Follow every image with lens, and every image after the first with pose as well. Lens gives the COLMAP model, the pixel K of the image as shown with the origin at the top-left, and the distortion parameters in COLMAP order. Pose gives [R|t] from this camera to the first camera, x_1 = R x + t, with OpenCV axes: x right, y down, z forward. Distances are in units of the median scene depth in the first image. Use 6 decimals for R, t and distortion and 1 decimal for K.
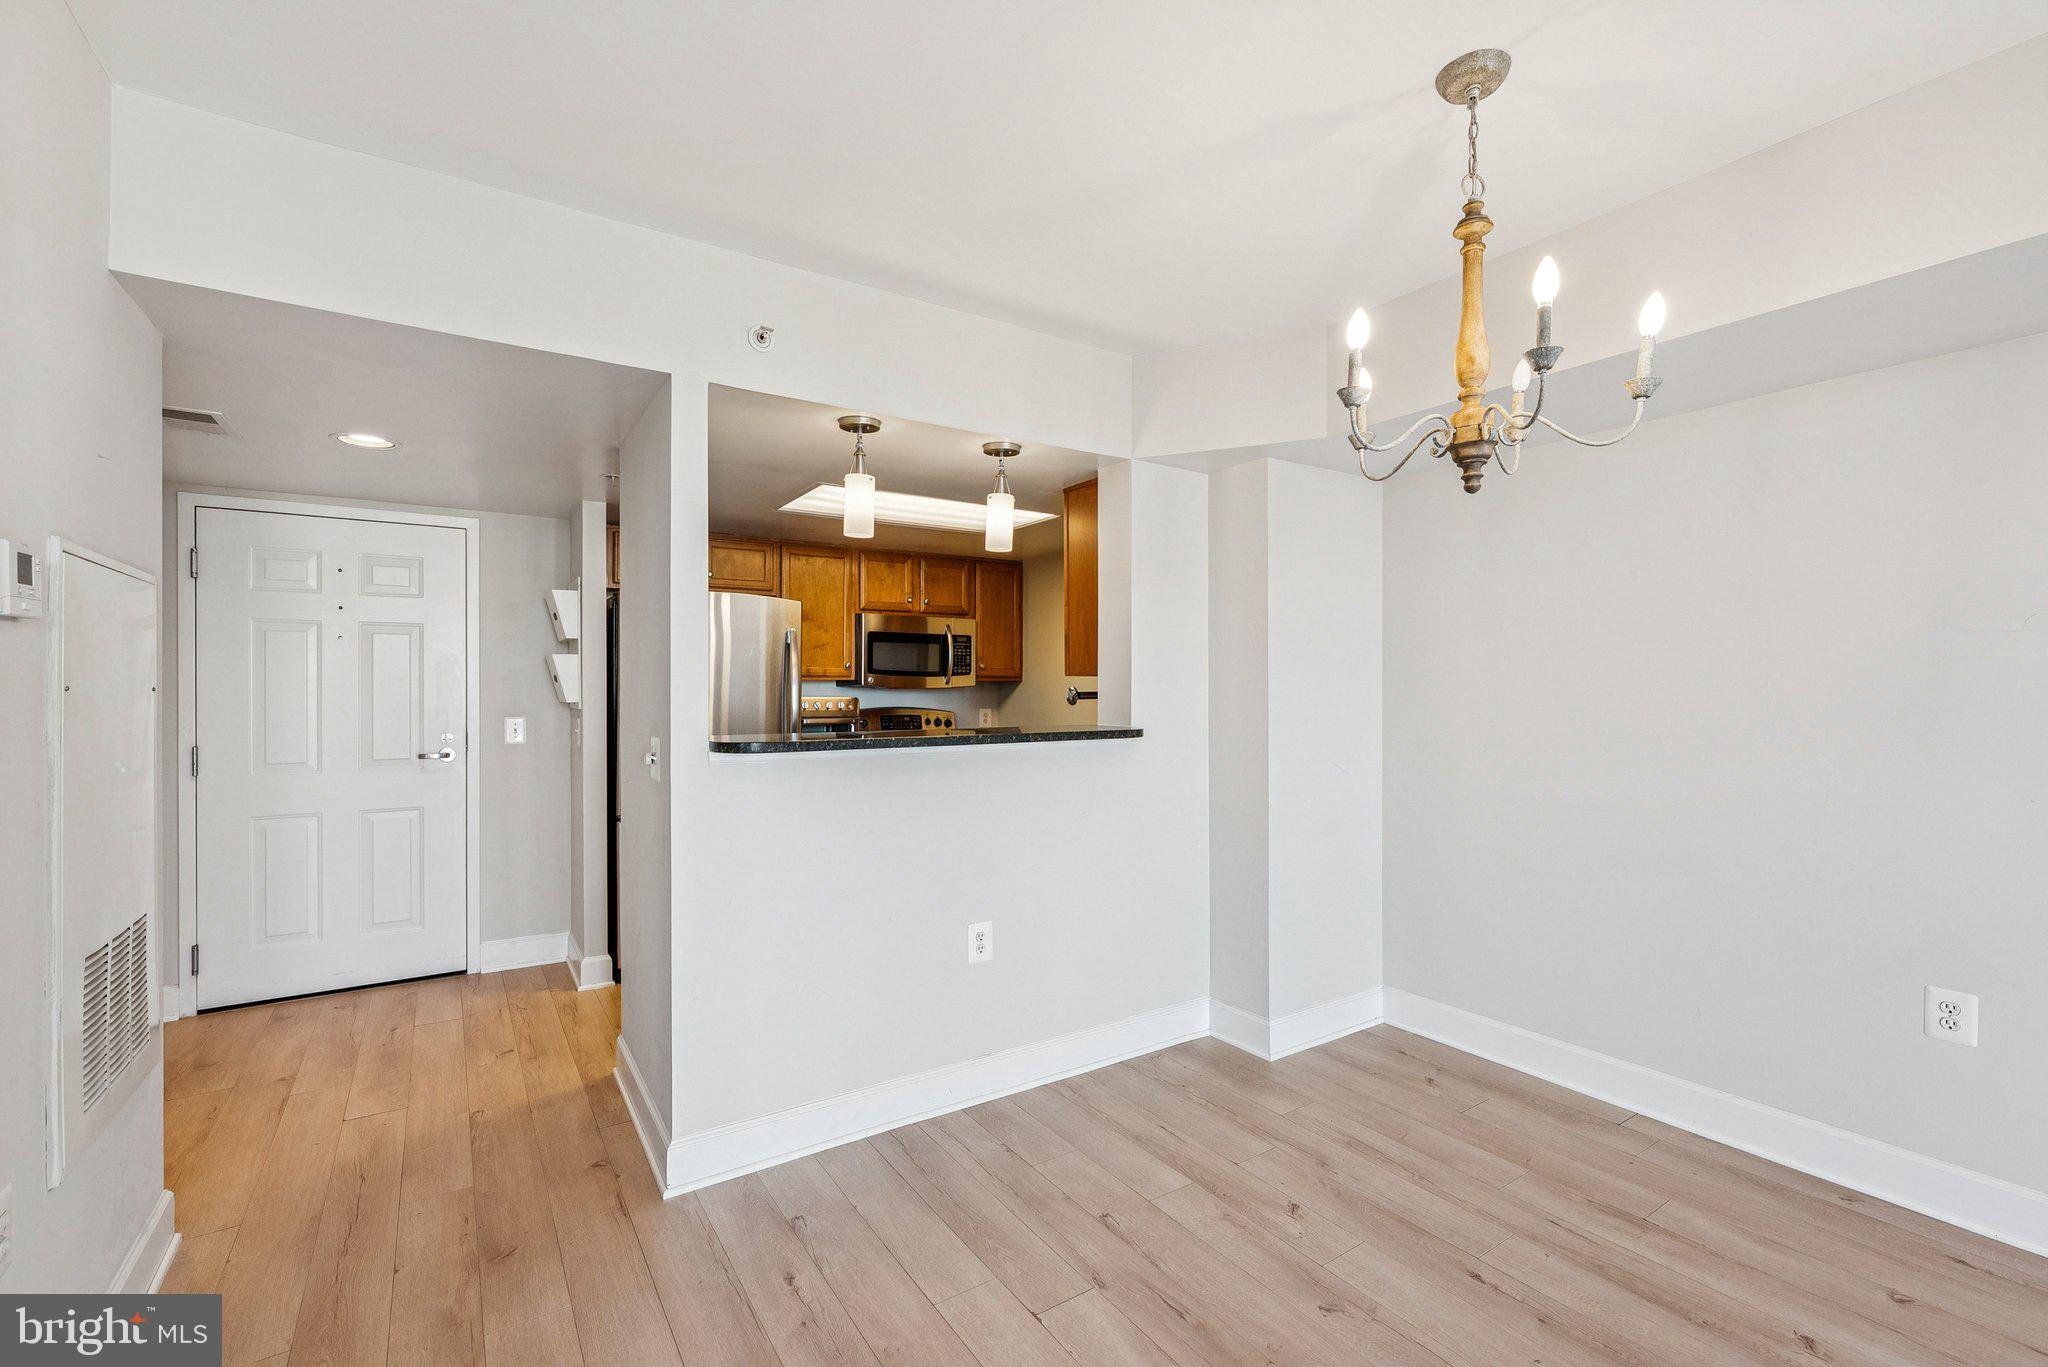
lens RADIAL K [[875.7, 0, 1023.9], [0, 875.7, 690.0], [0, 0, 1]] dist [-0.000802, -0.000106]
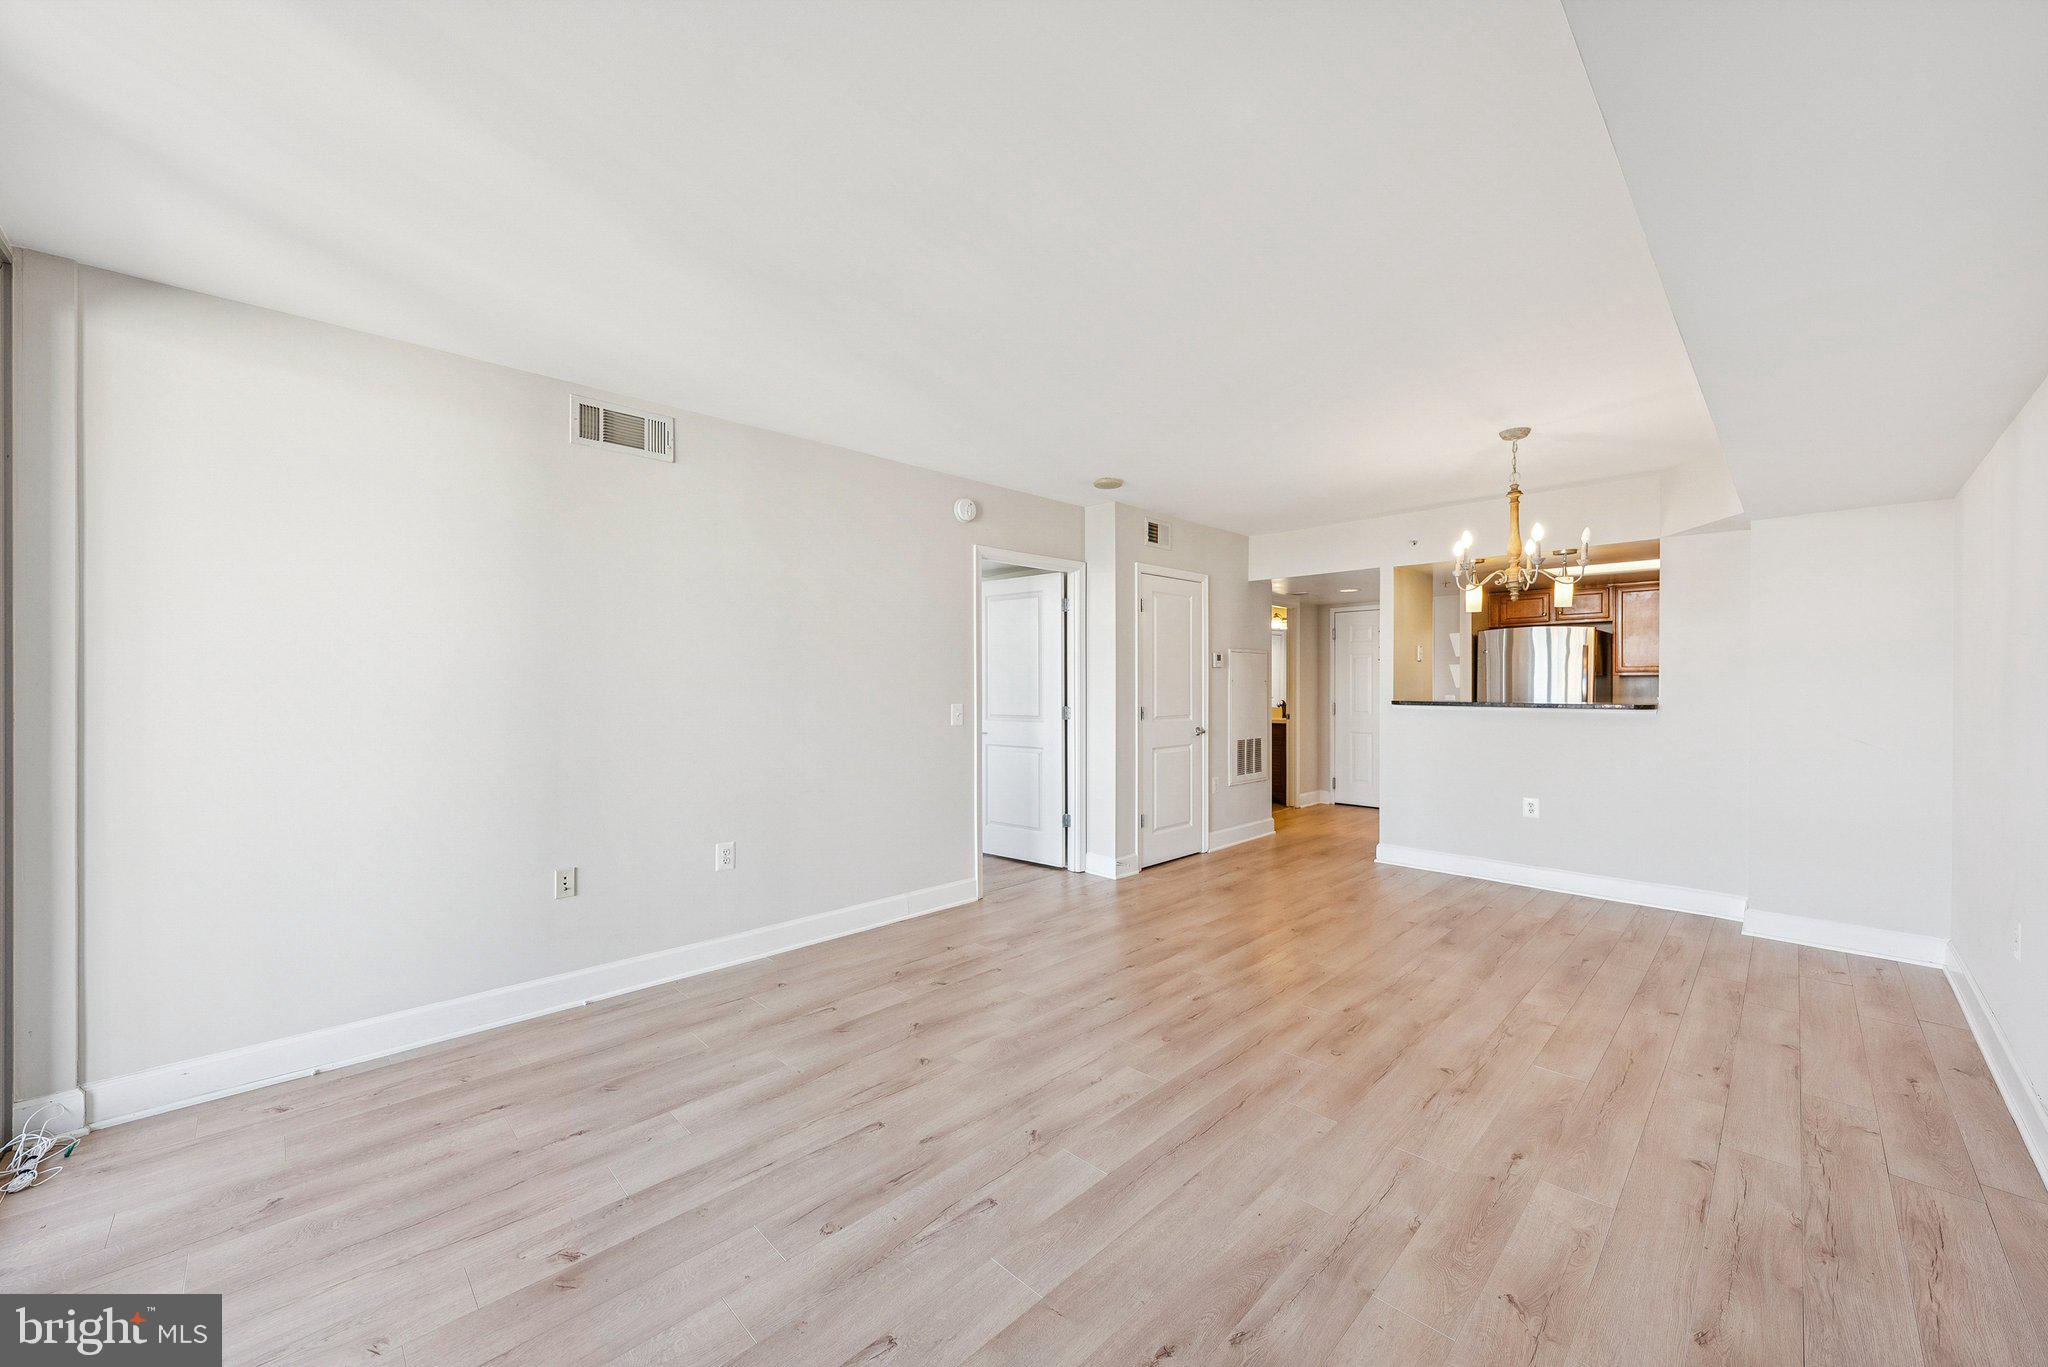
lens RADIAL K [[765.3, 0, 1024.0], [0, 765.3, 683.5], [0, 0, 1]] dist [0.000129, -0.000033]
pose [[0.197222, 0.002053, -0.980357, 1.011502], [-0.000432, 0.999998, 0.002008, 0.000866], [0.980359, 0.000028, 0.197223, -0.338298]]
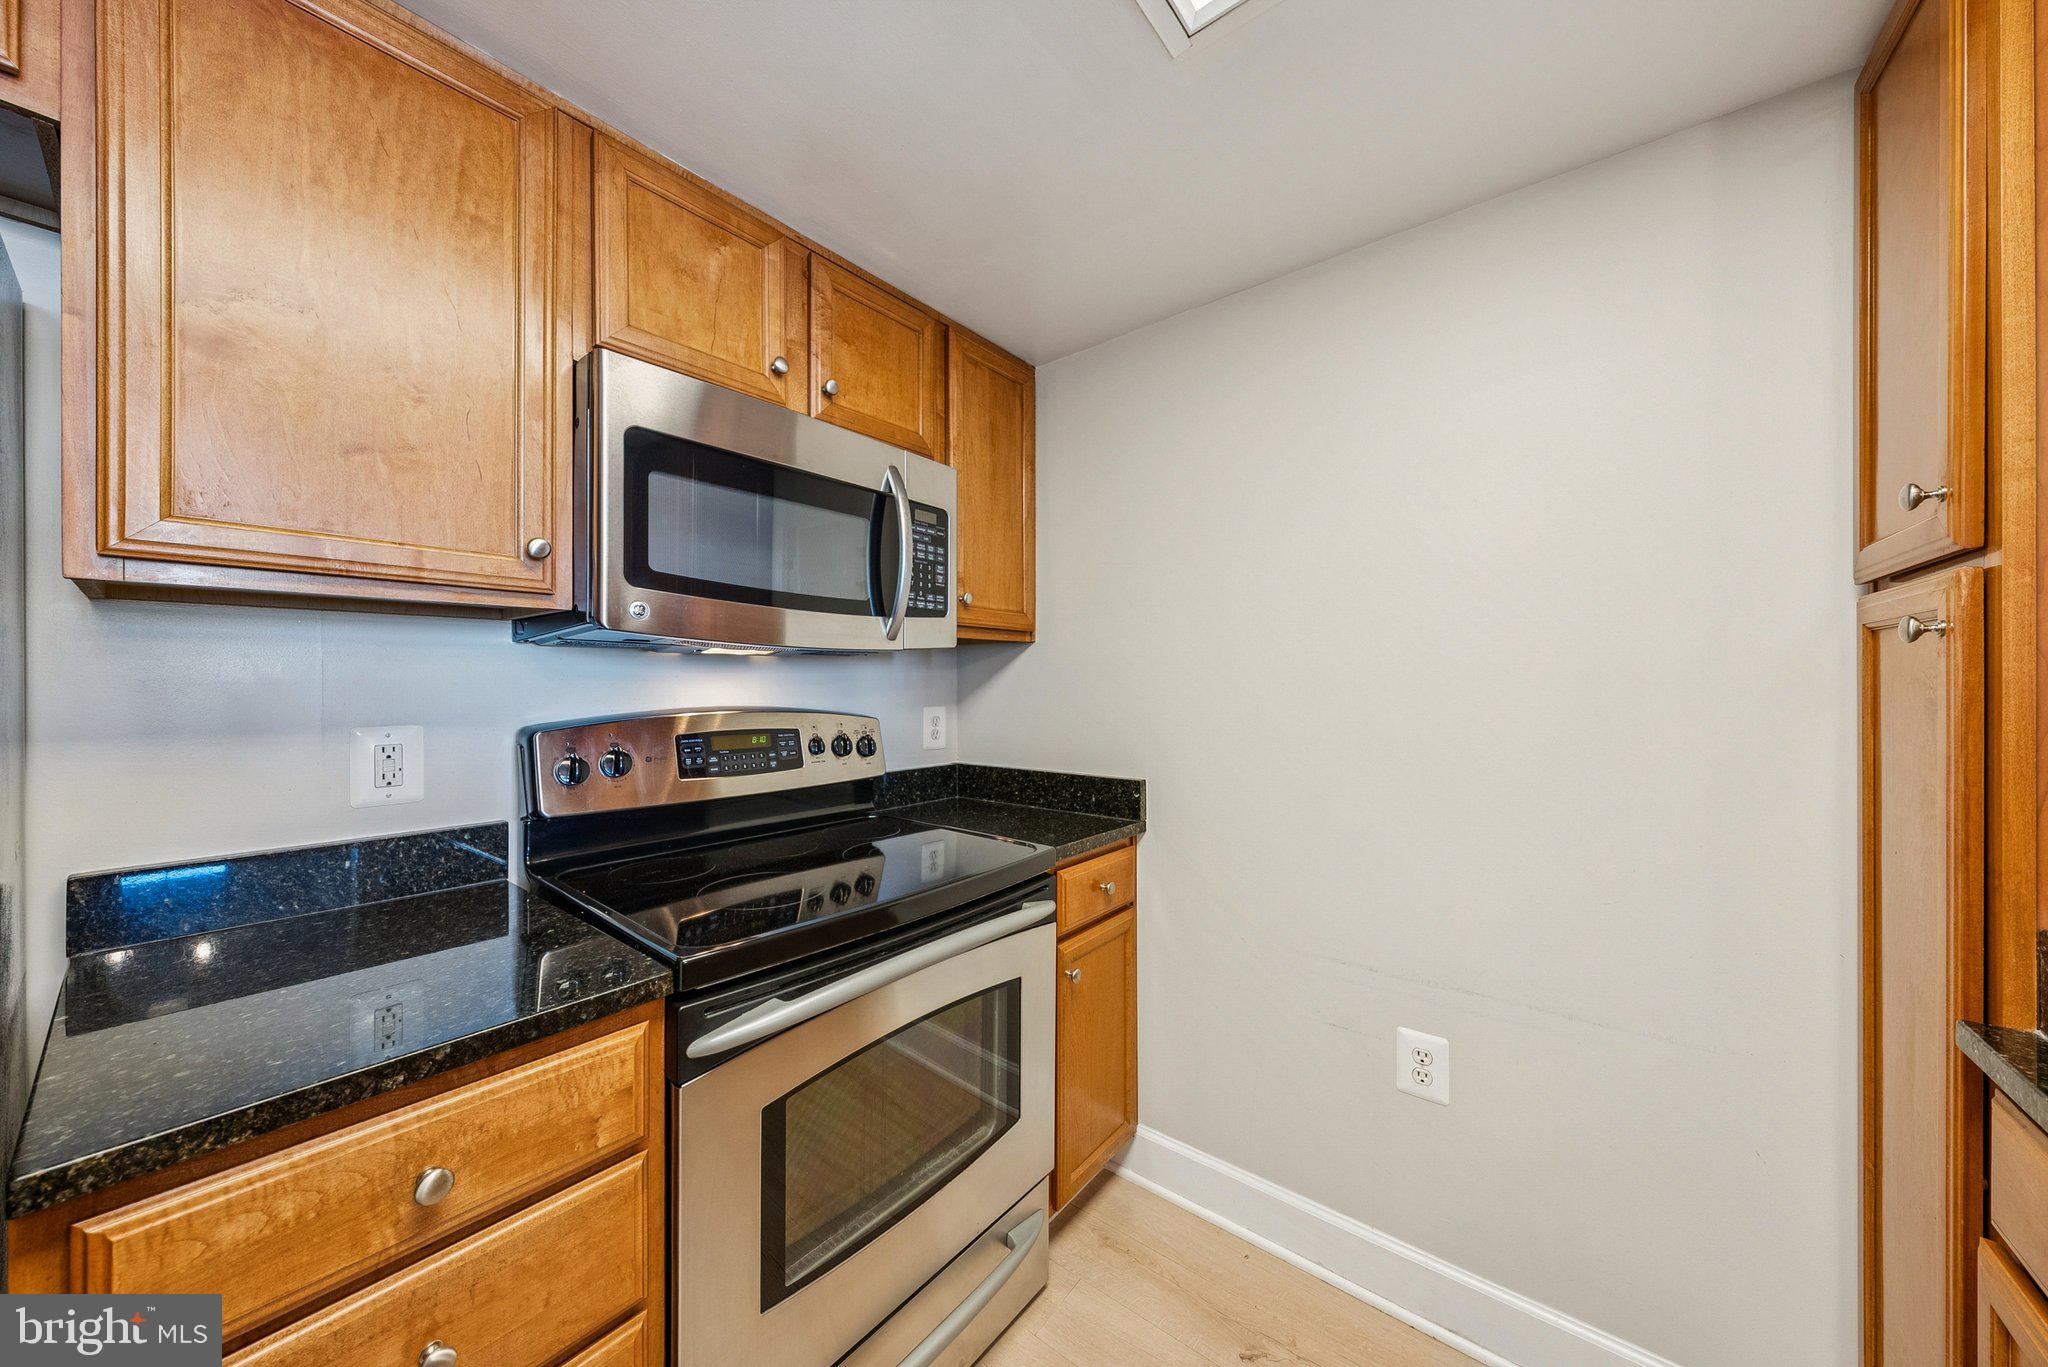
lens RADIAL K [[691.7, 0, 1009.5], [0, 691.7, 682.8], [0, 0, 1]] dist [0.000257, 0.000150]
pose [[0.952471, -0.001015, 0.304628, -0.170013], [-0.000378, 0.999990, 0.004514, 0.011924], [-0.304629, -0.004415, 0.952461, 0.983632]]
